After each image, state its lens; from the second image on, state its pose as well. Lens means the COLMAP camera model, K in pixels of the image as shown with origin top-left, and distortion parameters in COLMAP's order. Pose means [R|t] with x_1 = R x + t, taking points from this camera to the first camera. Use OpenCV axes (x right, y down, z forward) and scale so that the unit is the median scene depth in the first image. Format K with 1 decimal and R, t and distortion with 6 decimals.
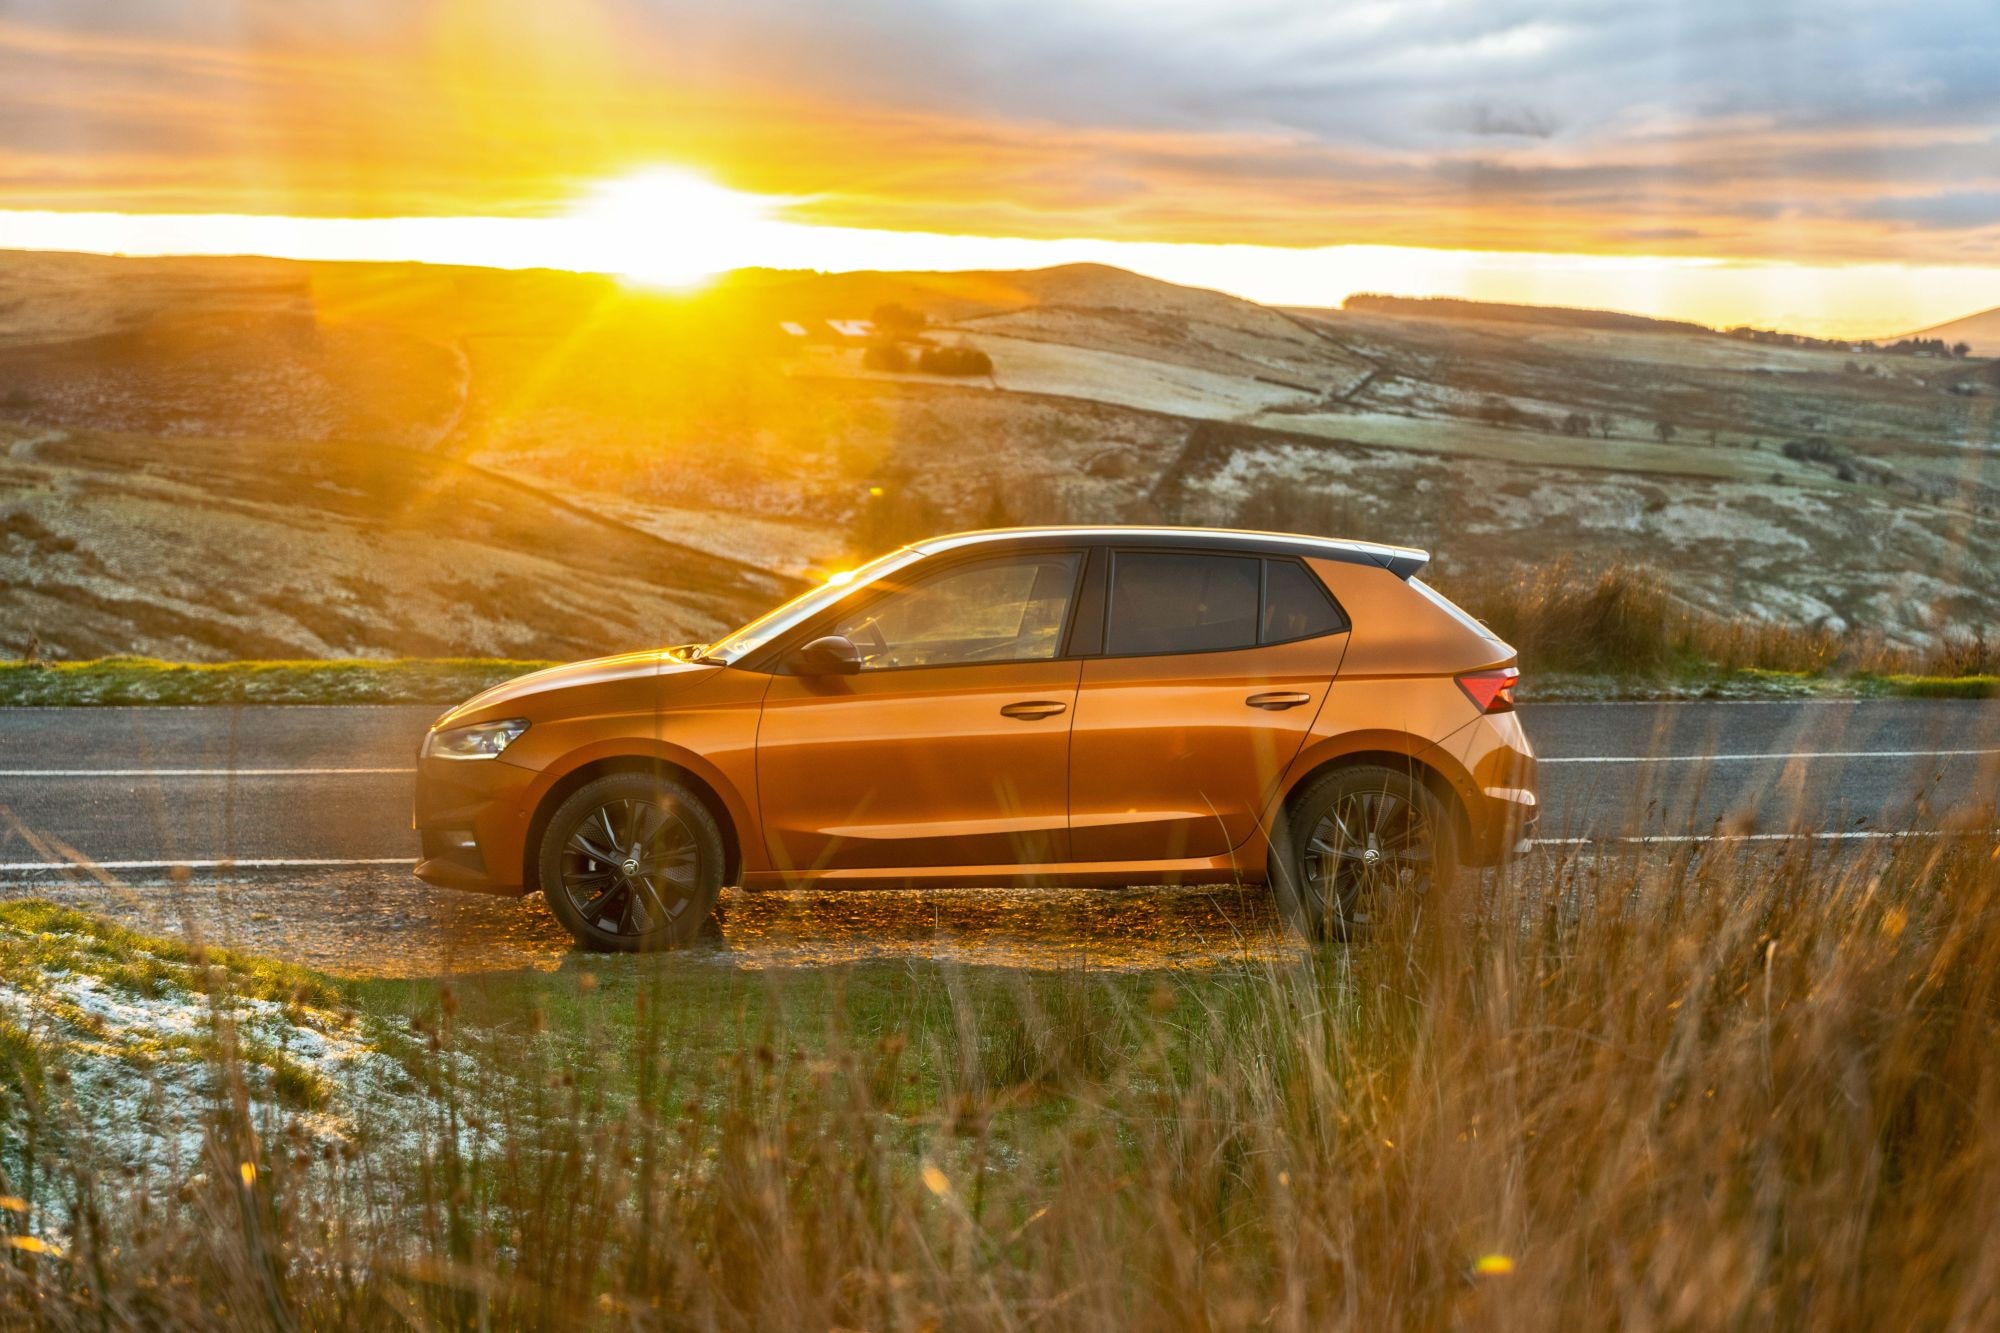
lens RADIAL K [[11589.3, 0, 981.3], [0, 11589.3, 679.4], [0, 0, 1]] dist [1.926915, 0.000000]
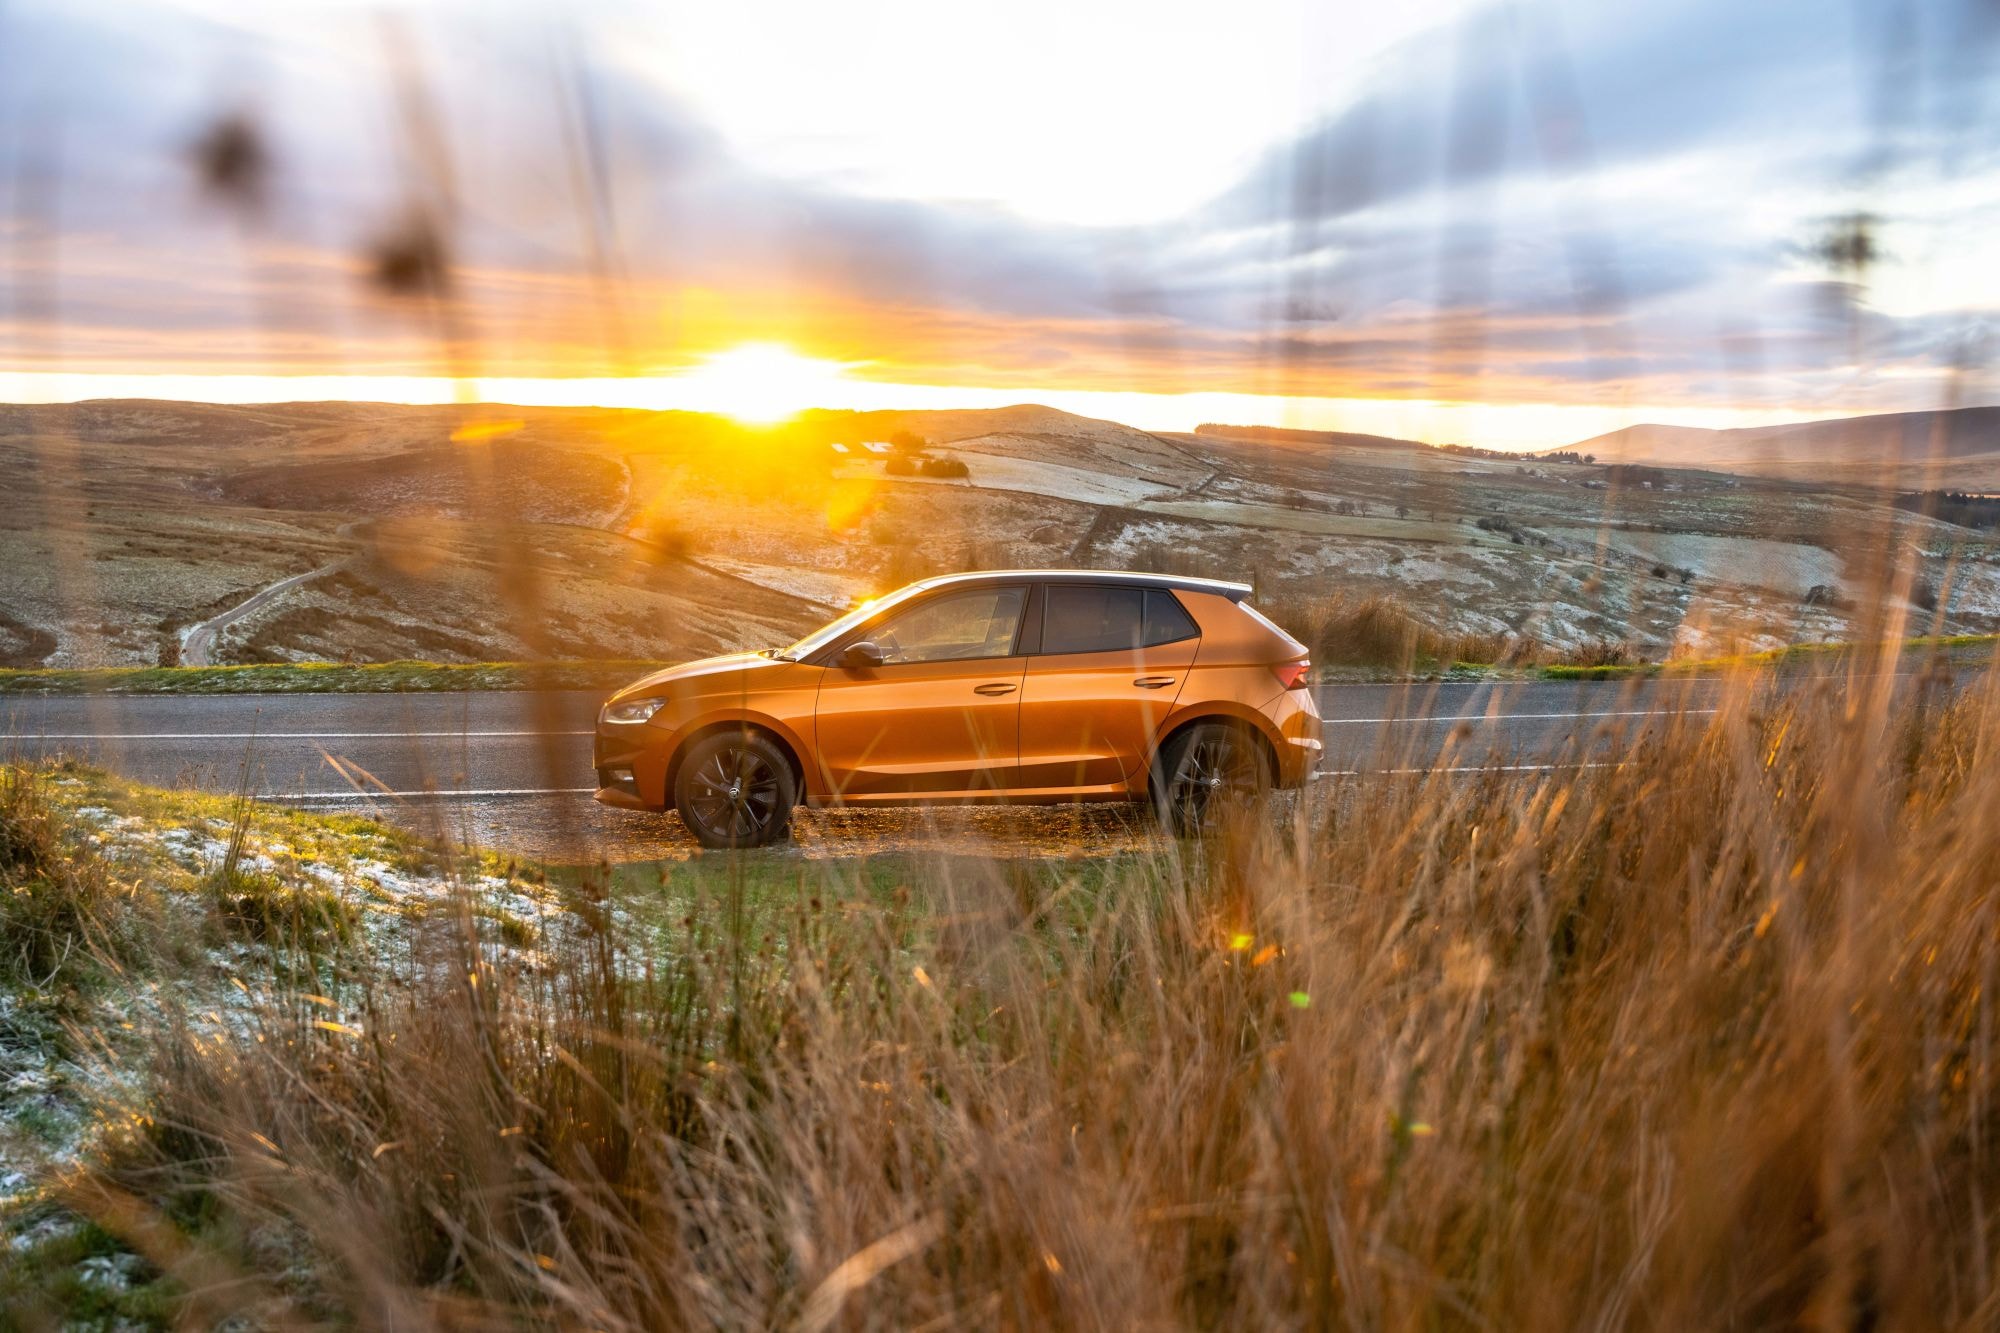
lens RADIAL K [[11589.3, 0, 1010.9], [0, 11589.3, 655.9], [0, 0, 1]] dist [1.926915, 0.000000]
pose [[0.999856, -0.005951, 0.015896, -0.017918], [0.005336, 0.999245, 0.038481, -0.061094], [-0.016113, -0.038391, 0.999133, -0.536984]]
